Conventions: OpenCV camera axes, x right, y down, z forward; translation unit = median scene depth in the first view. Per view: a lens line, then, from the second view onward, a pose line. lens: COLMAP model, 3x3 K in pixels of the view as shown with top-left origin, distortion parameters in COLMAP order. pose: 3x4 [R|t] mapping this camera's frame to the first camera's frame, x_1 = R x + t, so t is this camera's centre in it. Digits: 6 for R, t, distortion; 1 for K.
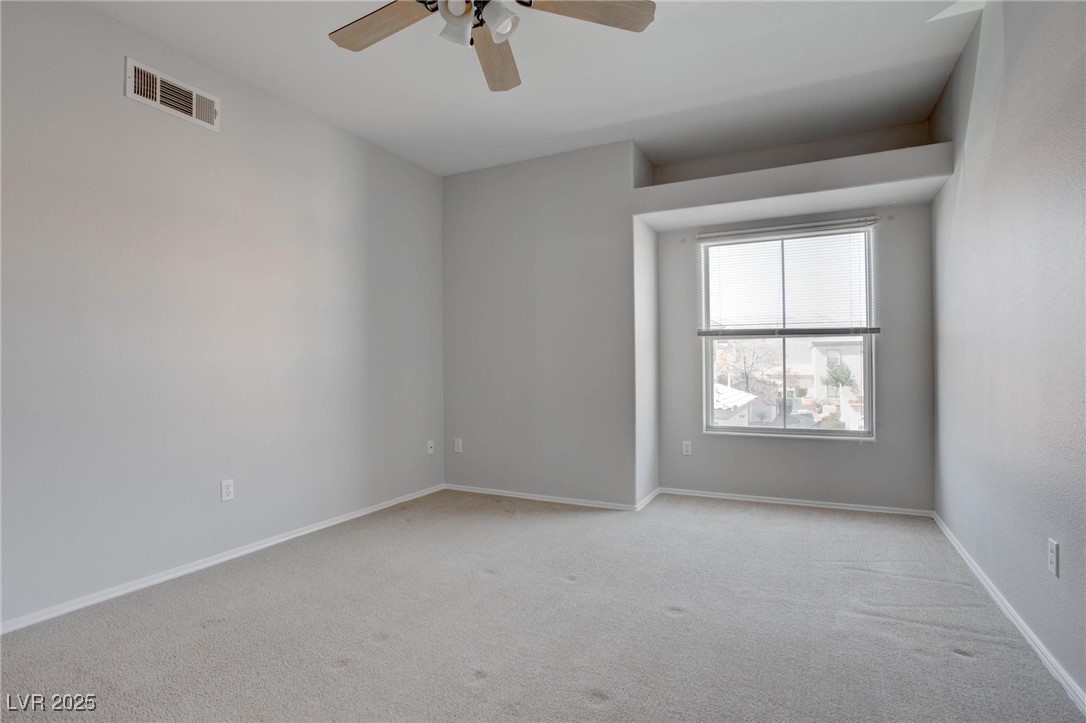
lens RADIAL K [[535.8, 0, 547.3], [0, 535.8, 374.4], [0, 0, 1]] dist [-0.048835, 0.000315]
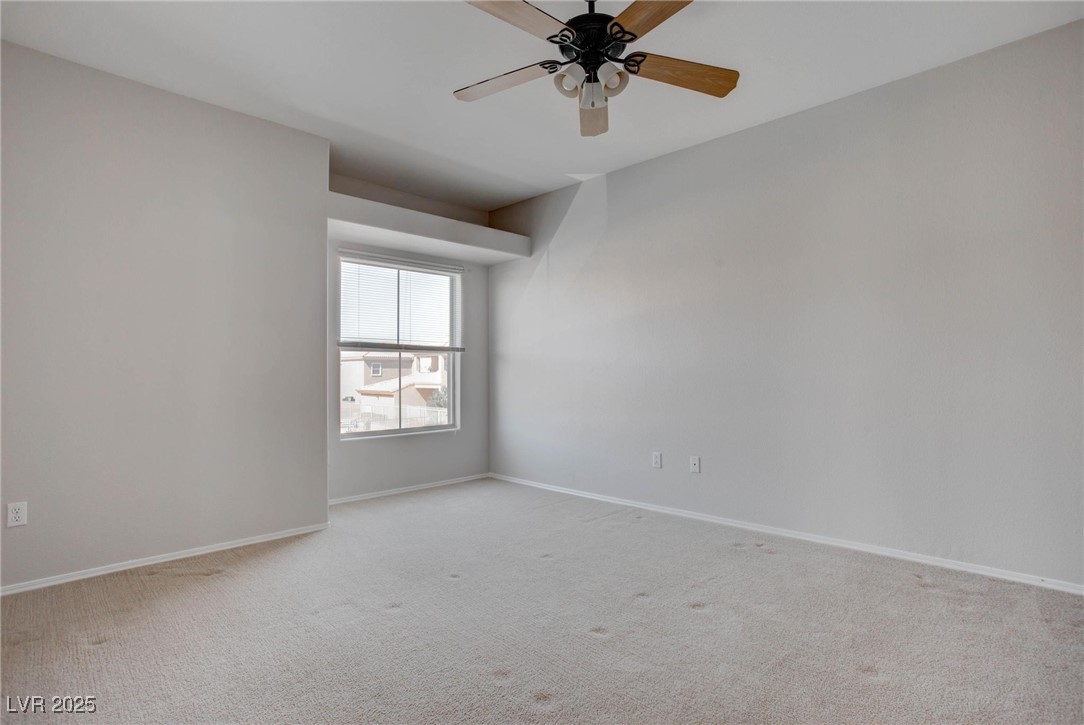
lens RADIAL K [[547.6, 0, 543.2], [0, 547.6, 369.8], [0, 0, 1]] dist [-0.002664, -0.000537]
pose [[0.317752, 0.010833, 0.948112, -0.633661], [0.020113, 0.999633, -0.018162, 0.000067], [-0.947960, 0.024841, 0.317418, 0.318119]]
